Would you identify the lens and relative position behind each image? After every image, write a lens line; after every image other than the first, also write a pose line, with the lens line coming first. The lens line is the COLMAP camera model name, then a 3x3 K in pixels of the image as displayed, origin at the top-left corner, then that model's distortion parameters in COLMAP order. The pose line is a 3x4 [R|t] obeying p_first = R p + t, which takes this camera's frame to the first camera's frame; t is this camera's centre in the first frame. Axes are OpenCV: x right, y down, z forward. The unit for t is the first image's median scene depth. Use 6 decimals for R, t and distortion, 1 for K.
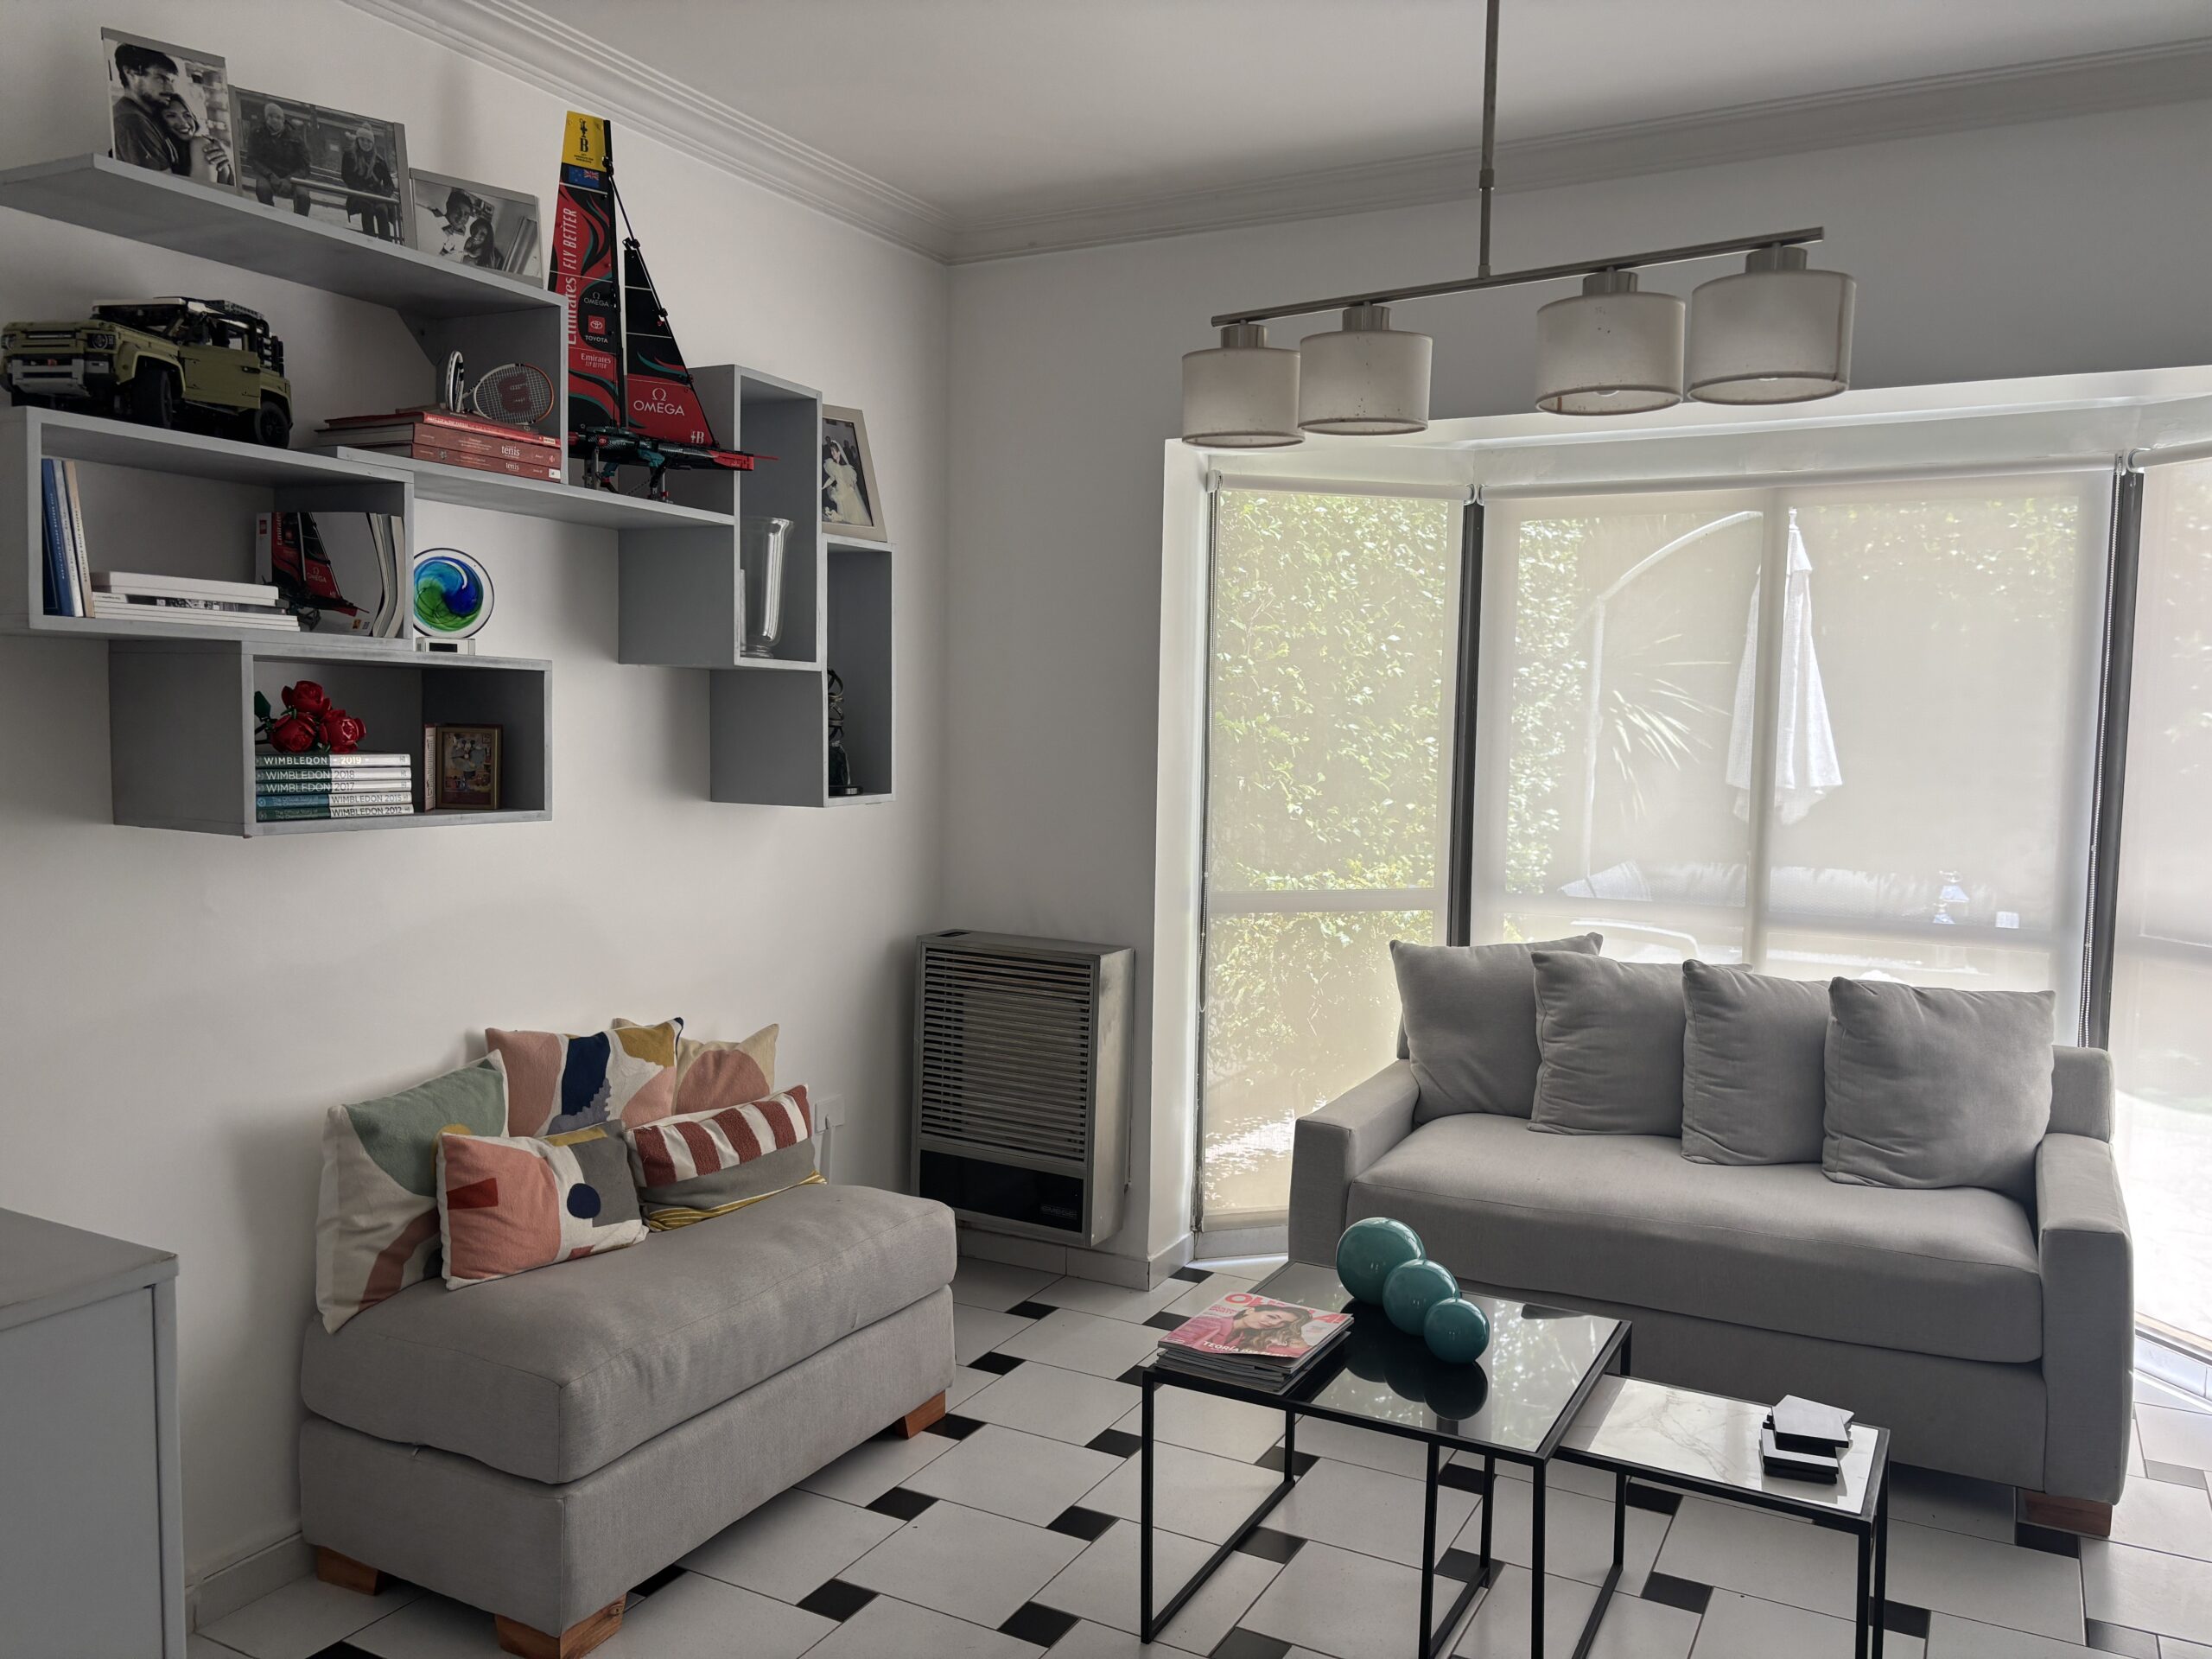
lens RADIAL K [[1696.2, 0, 1093.9], [0, 1696.2, 840.8], [0, 0, 1]] dist [0.076799, -0.083460]
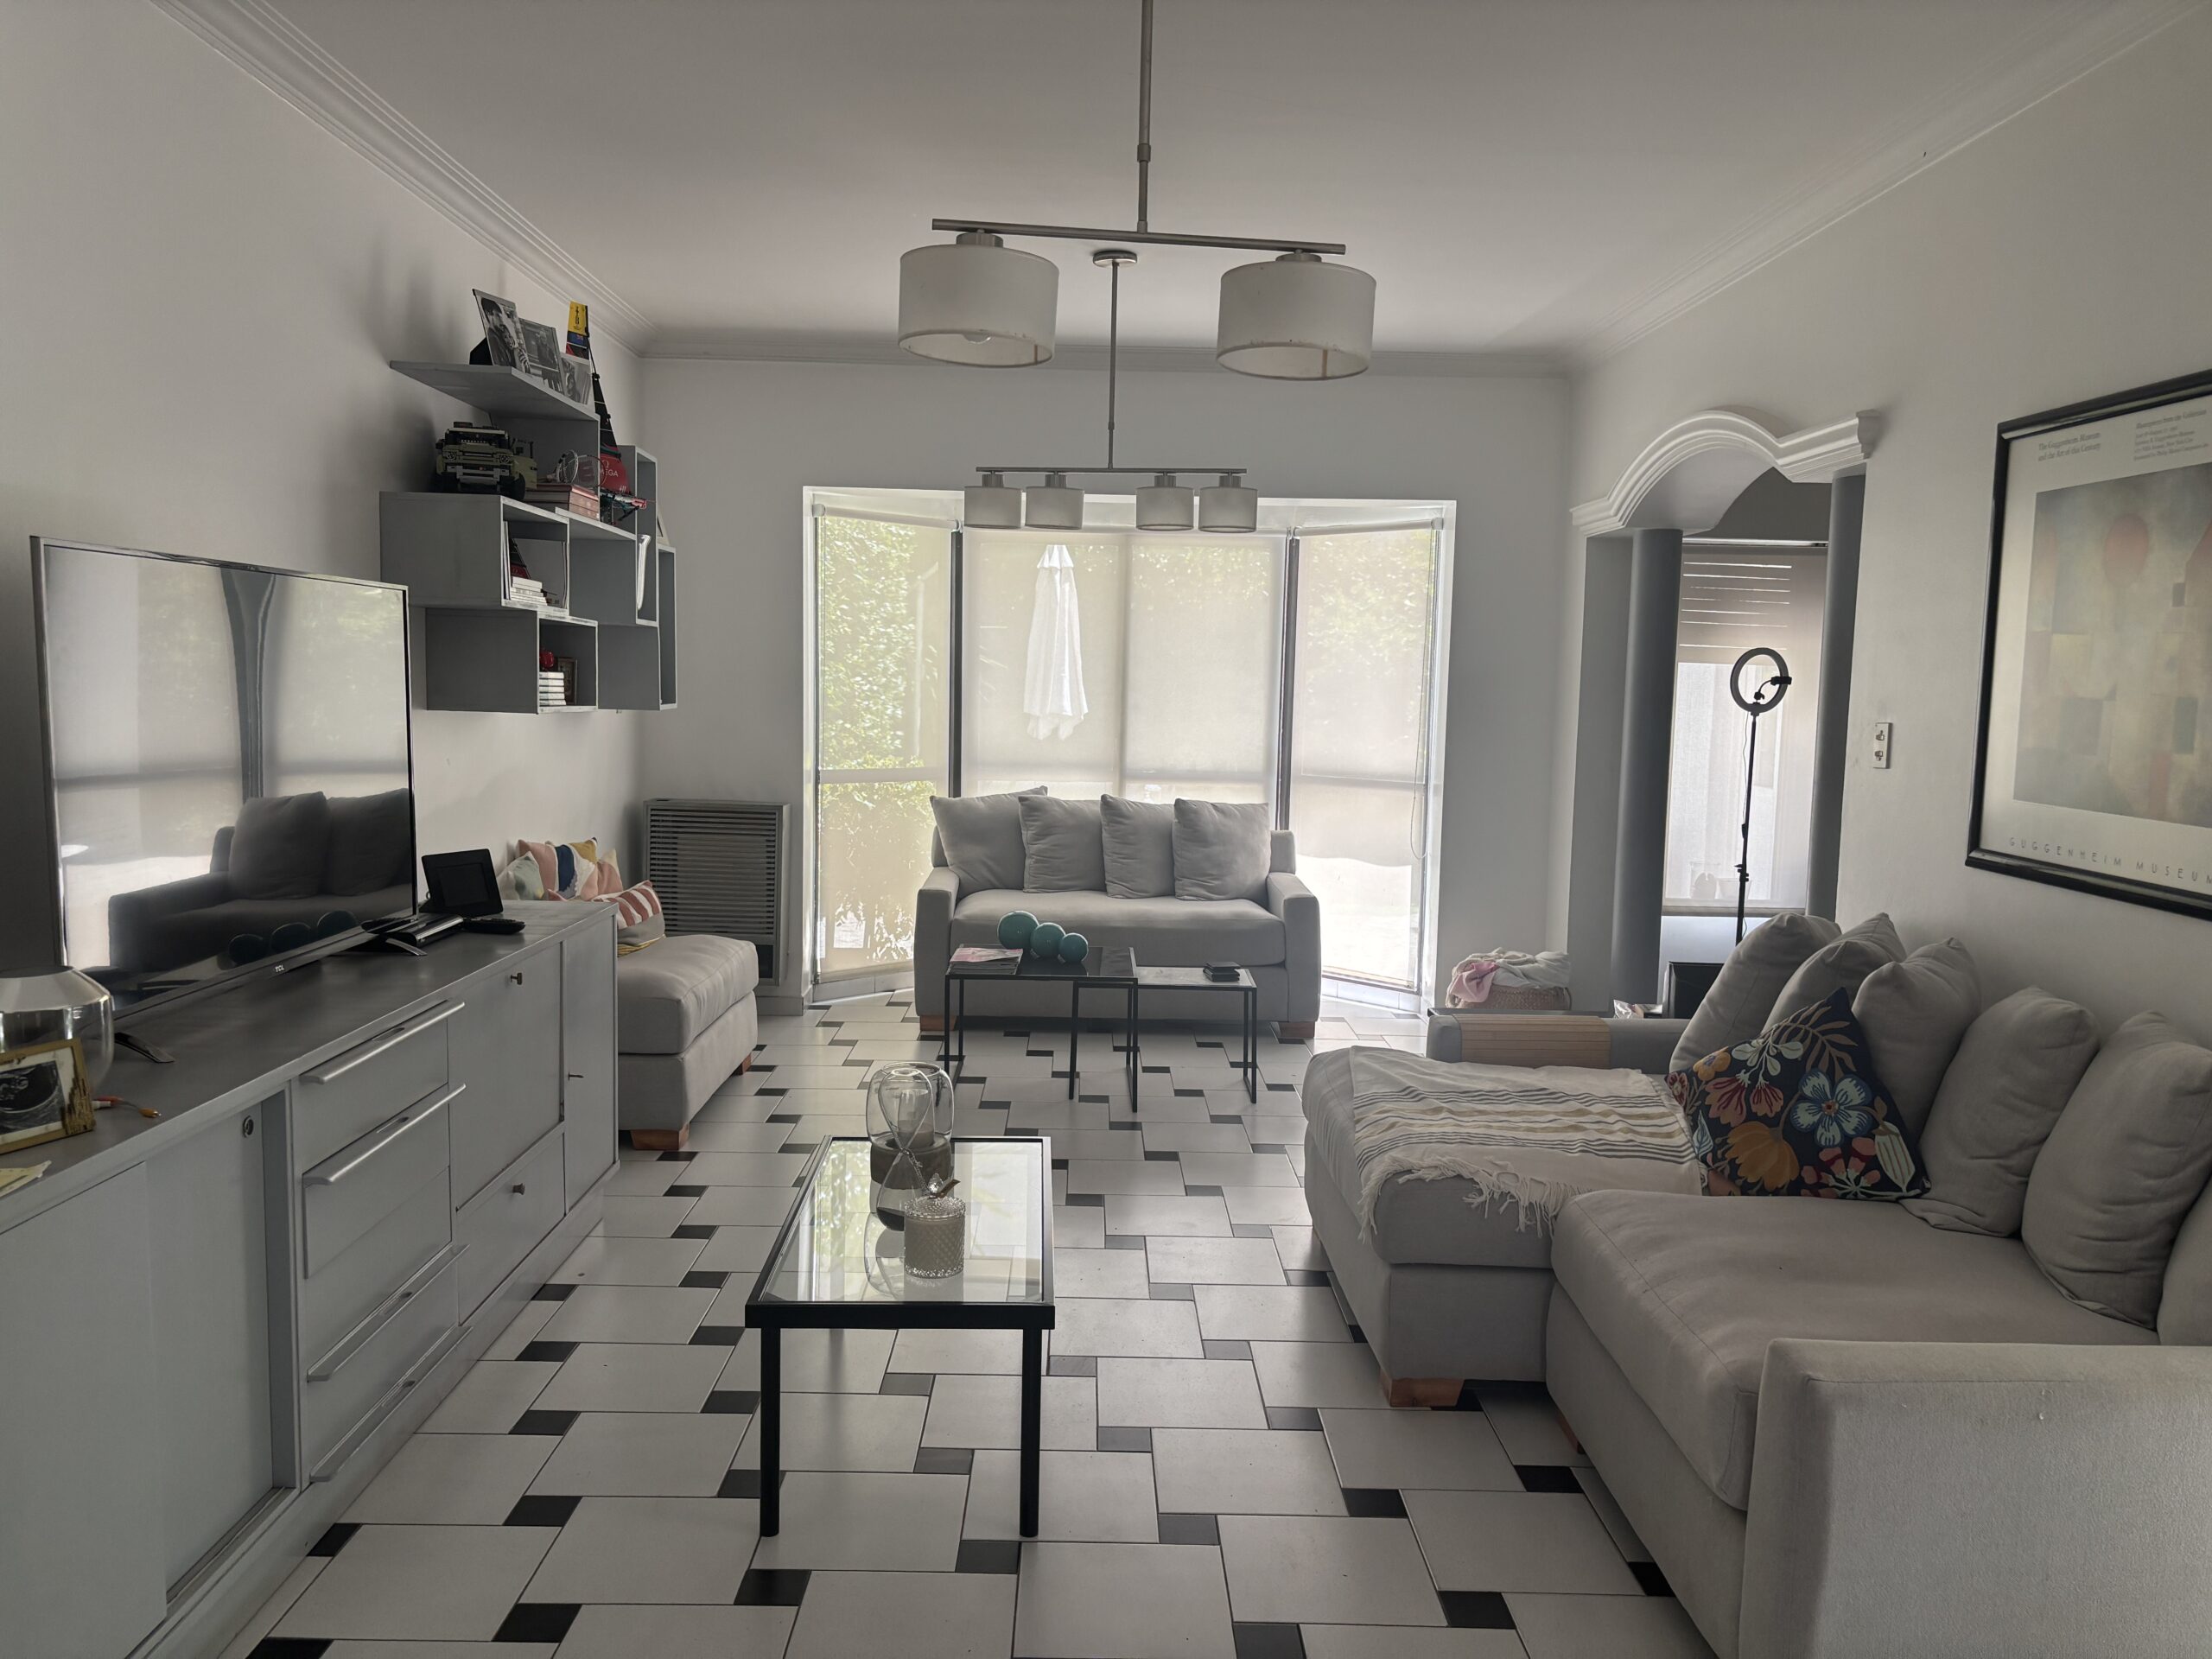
lens RADIAL K [[1696.2, 0, 1093.9], [0, 1696.2, 840.8], [0, 0, 1]] dist [0.076799, -0.083460]
pose [[0.879207, -0.043046, 0.474492, -0.673353], [0.029989, 0.998935, 0.035056, 0.071257], [-0.475496, -0.016592, 0.879562, -0.761823]]
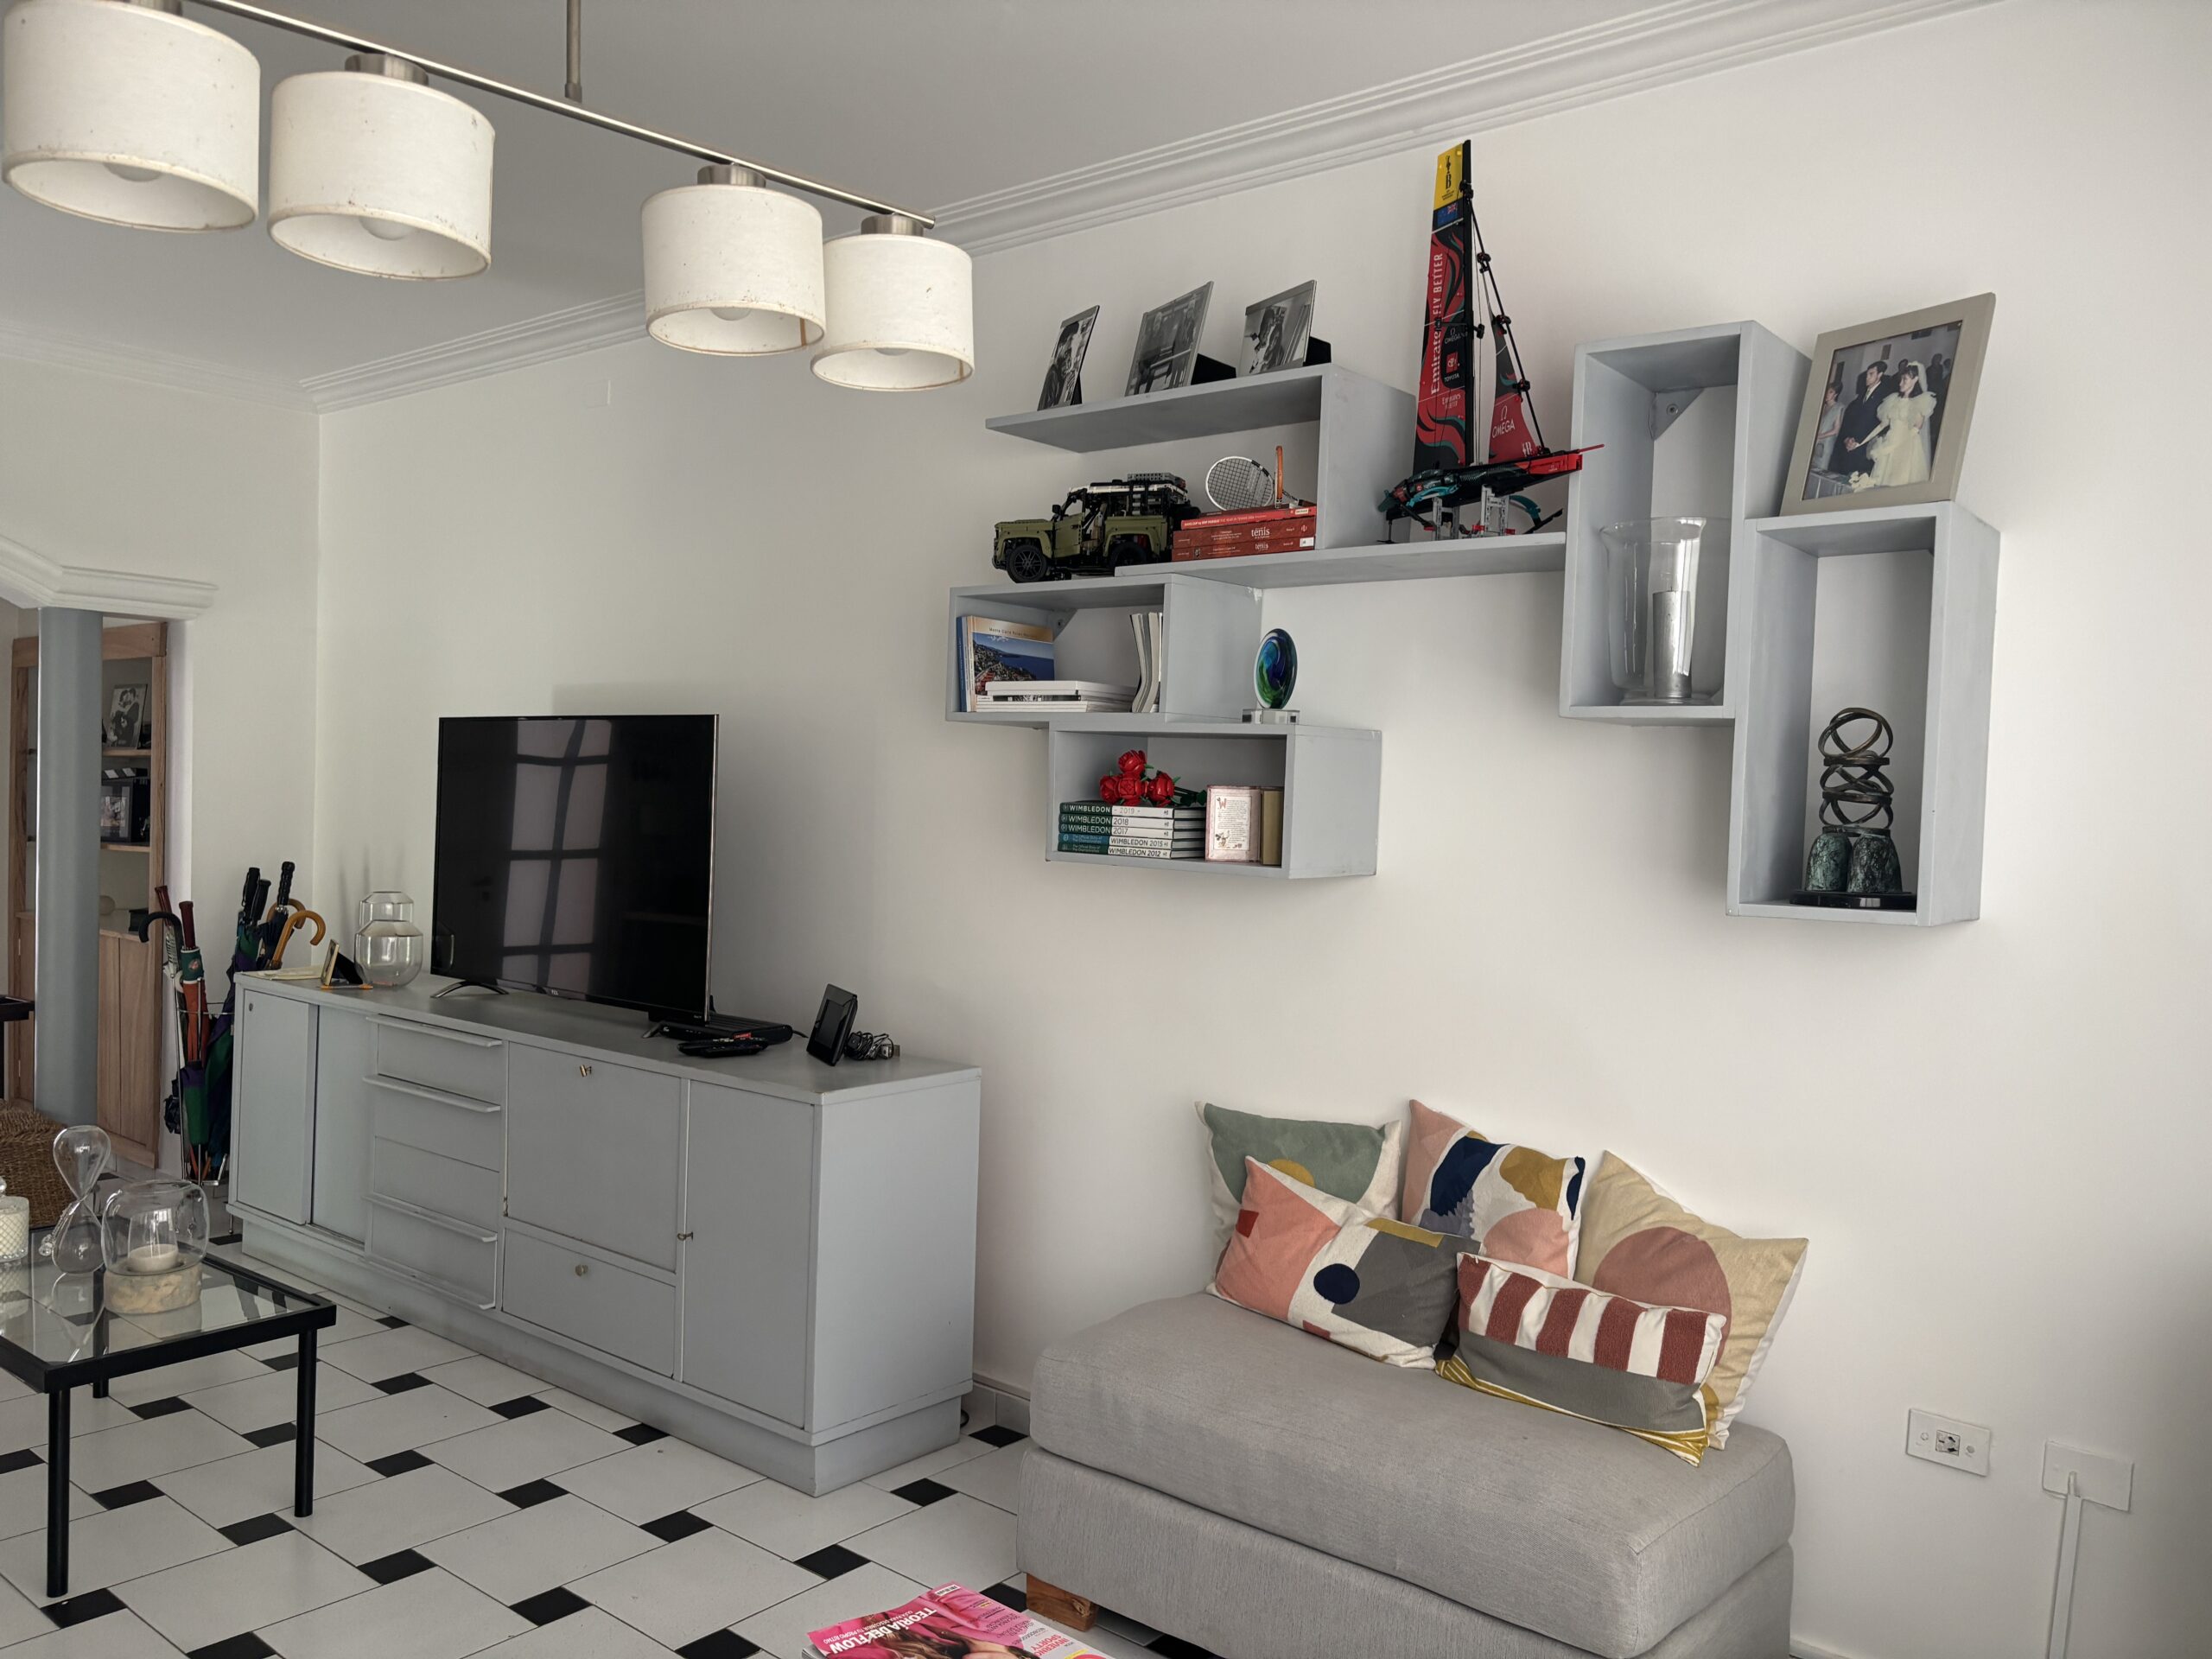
lens RADIAL K [[1696.2, 0, 1093.9], [0, 1696.2, 840.8], [0, 0, 1]] dist [0.076799, -0.083460]
pose [[-0.202966, 0.006187, -0.979166, 0.664535], [-0.108040, 0.993733, 0.028674, -0.048794], [0.973207, 0.111609, -0.201026, 1.029845]]
